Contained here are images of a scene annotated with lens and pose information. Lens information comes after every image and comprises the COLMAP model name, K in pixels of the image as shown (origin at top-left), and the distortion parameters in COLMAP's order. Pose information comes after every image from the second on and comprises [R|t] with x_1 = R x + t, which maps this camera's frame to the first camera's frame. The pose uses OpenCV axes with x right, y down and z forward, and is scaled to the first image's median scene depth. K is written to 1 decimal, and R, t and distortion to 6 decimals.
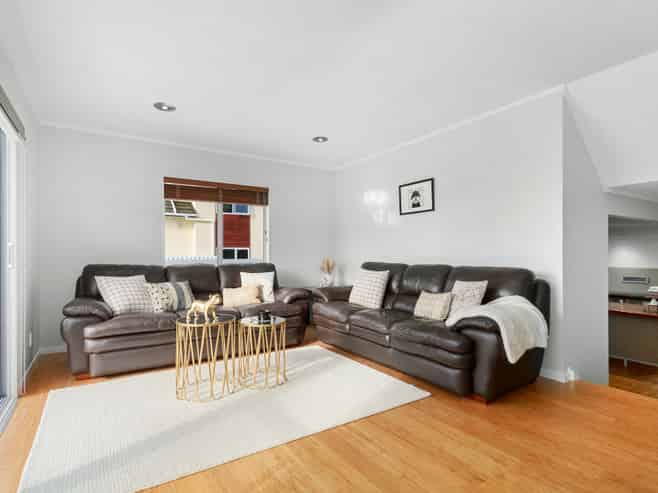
lens RADIAL K [[354.3, 0, 329.0], [0, 354.3, 246.5], [0, 0, 1]] dist [0.036303, 0.000138]
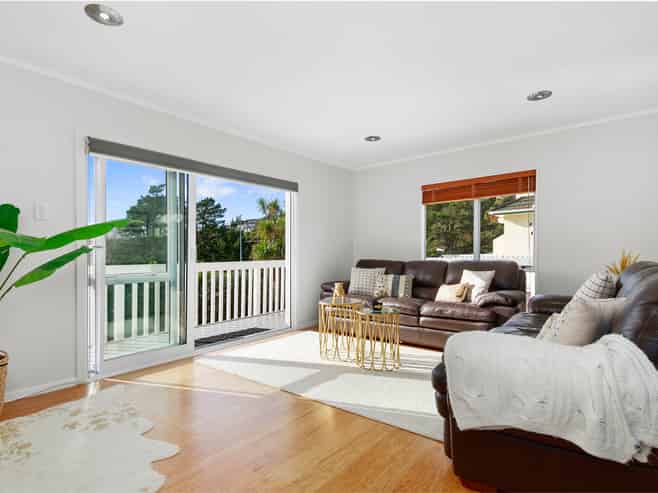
lens RADIAL K [[355.4, 0, 329.0], [0, 355.4, 257.5], [0, 0, 1]] dist [-0.002047, -0.000182]
pose [[0.319488, 0.008655, -0.947551, 0.683082], [0.032791, 0.999258, 0.020184, 0.008818], [0.947023, -0.037520, 0.318967, 0.417265]]
